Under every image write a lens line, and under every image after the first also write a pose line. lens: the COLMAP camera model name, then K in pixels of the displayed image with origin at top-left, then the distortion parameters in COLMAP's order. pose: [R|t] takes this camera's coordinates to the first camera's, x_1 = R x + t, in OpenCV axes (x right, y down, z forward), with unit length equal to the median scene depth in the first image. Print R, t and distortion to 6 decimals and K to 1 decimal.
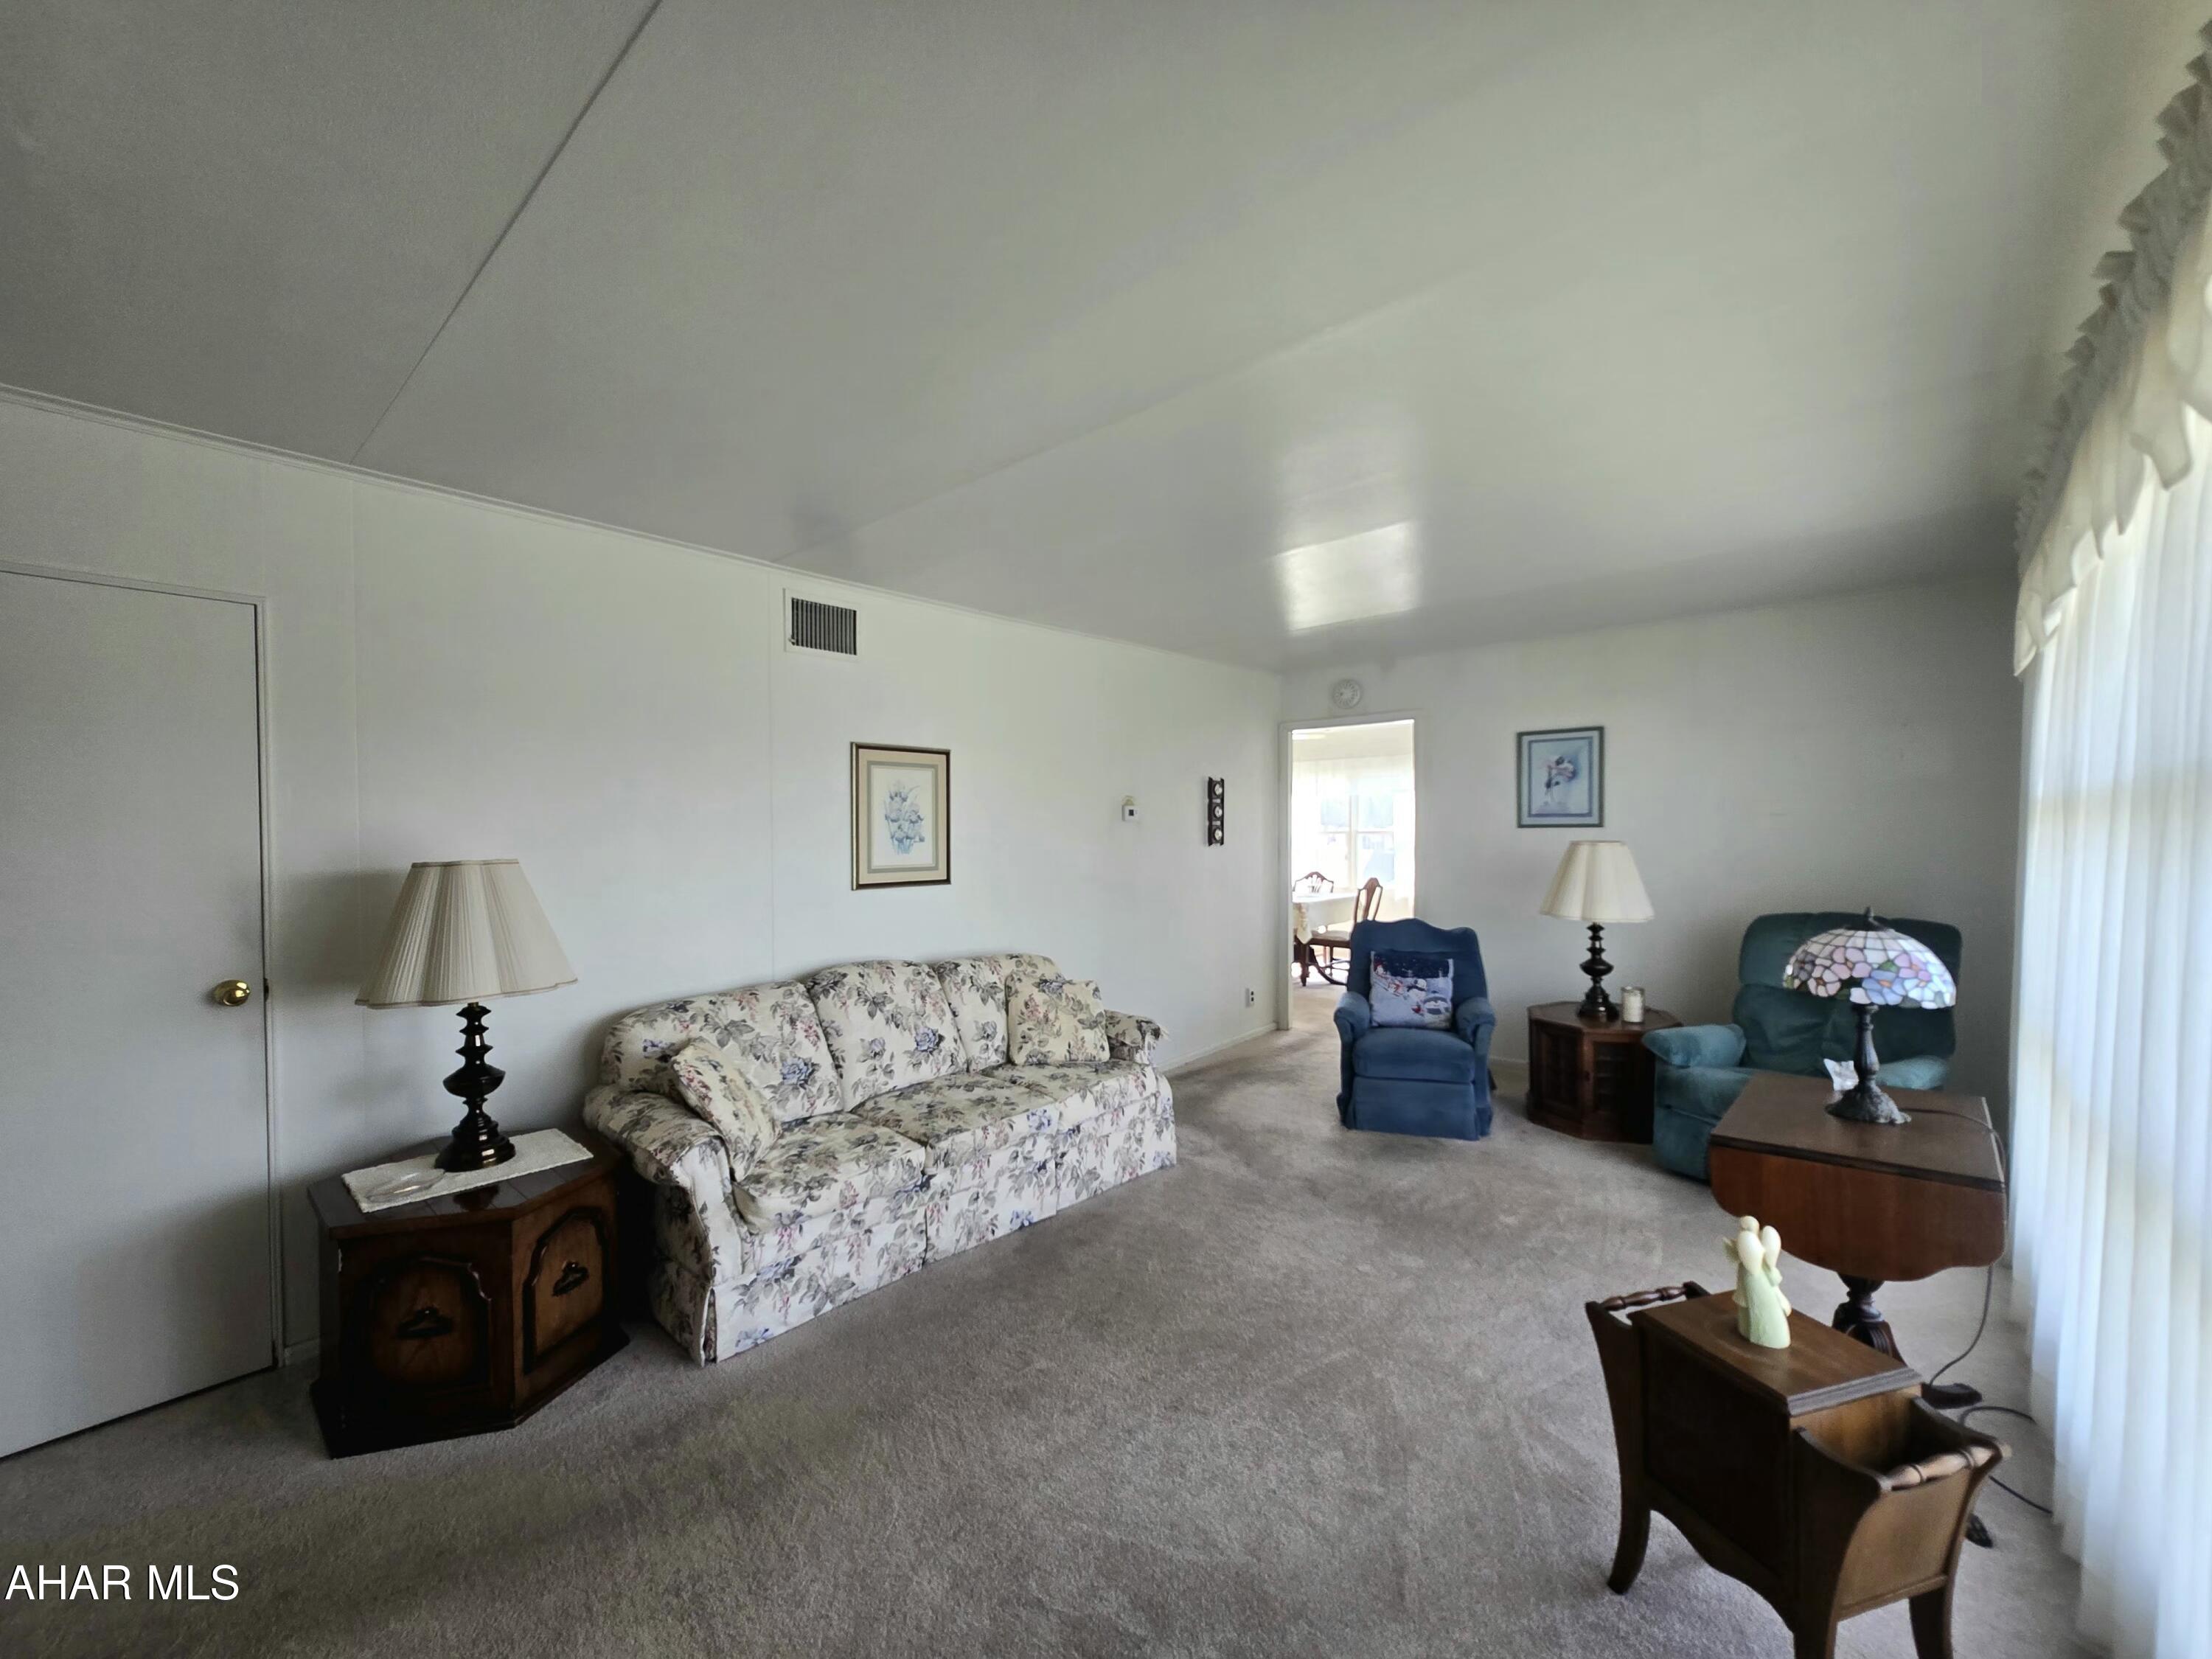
lens RADIAL K [[906.8, 0, 1120.7], [0, 906.8, 829.1], [0, 0, 1]] dist [-0.002919, 0.000725]
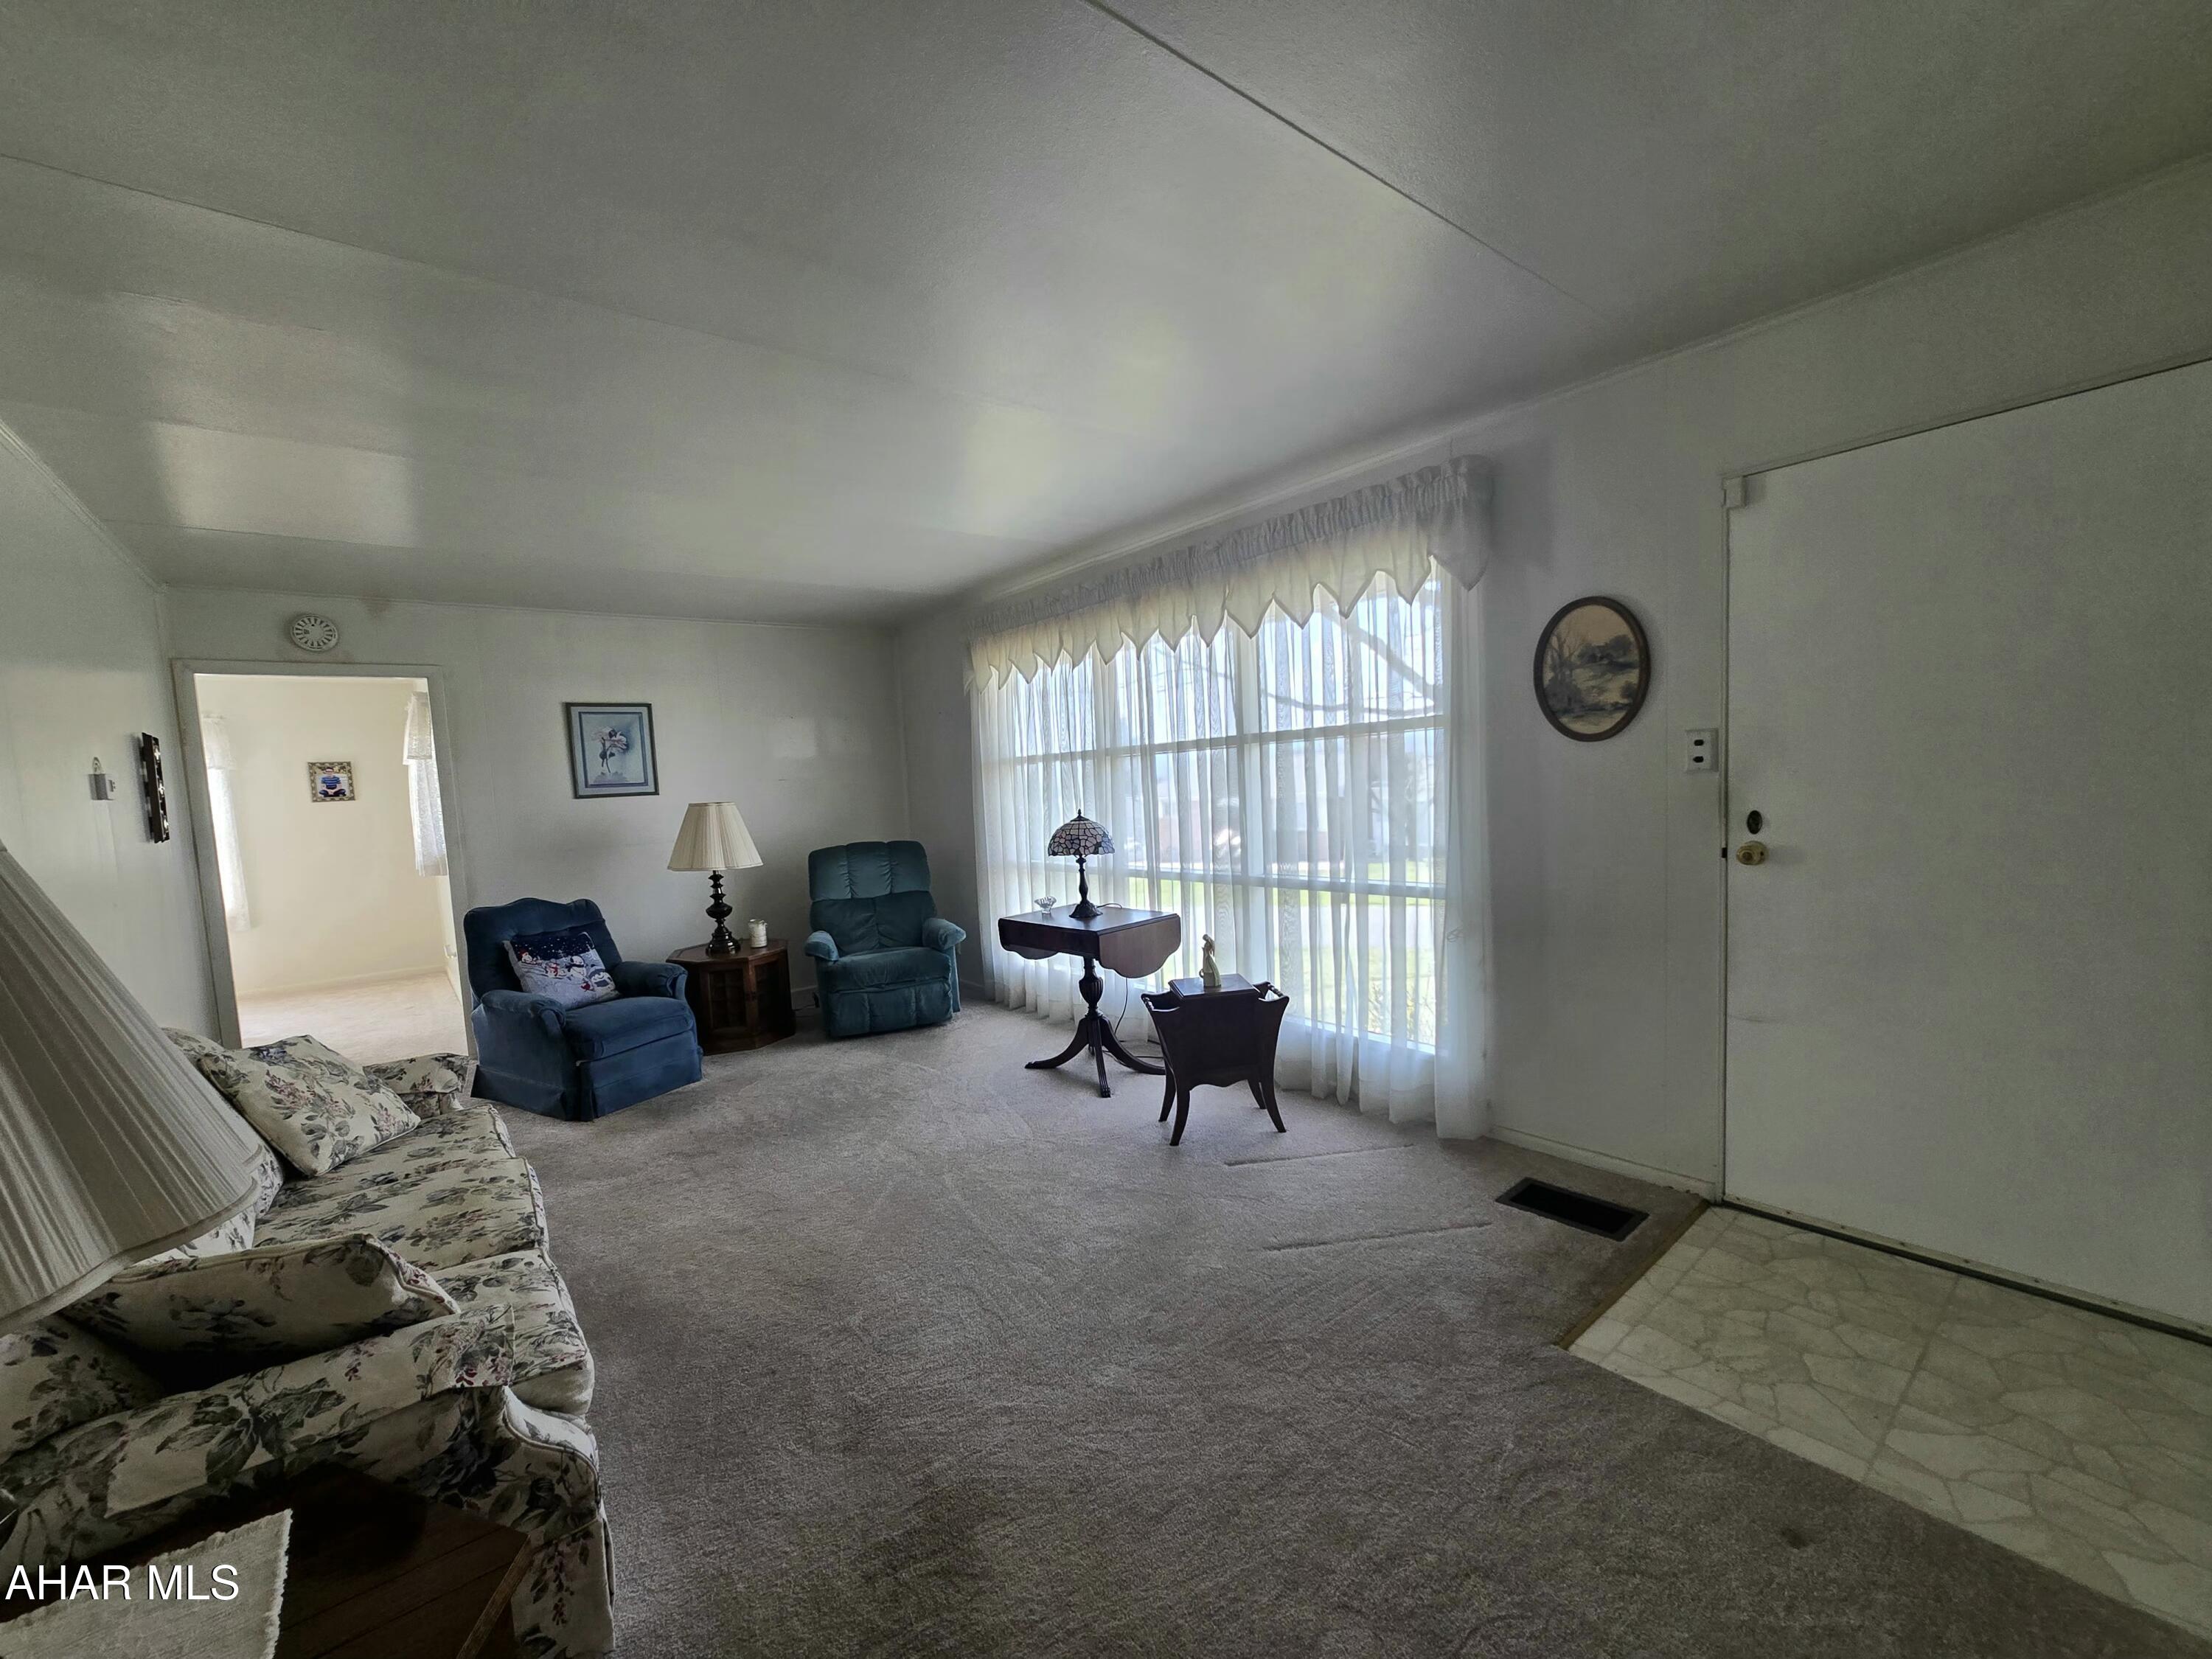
lens RADIAL K [[906.8, 0, 1107.2], [0, 906.8, 842.2], [0, 0, 1]] dist [-0.002919, 0.000725]
pose [[0.166980, -0.069861, 0.983482, -0.534017], [0.055972, 0.996550, 0.061286, 0.021121], [-0.984370, 0.044814, 0.170315, 0.304234]]
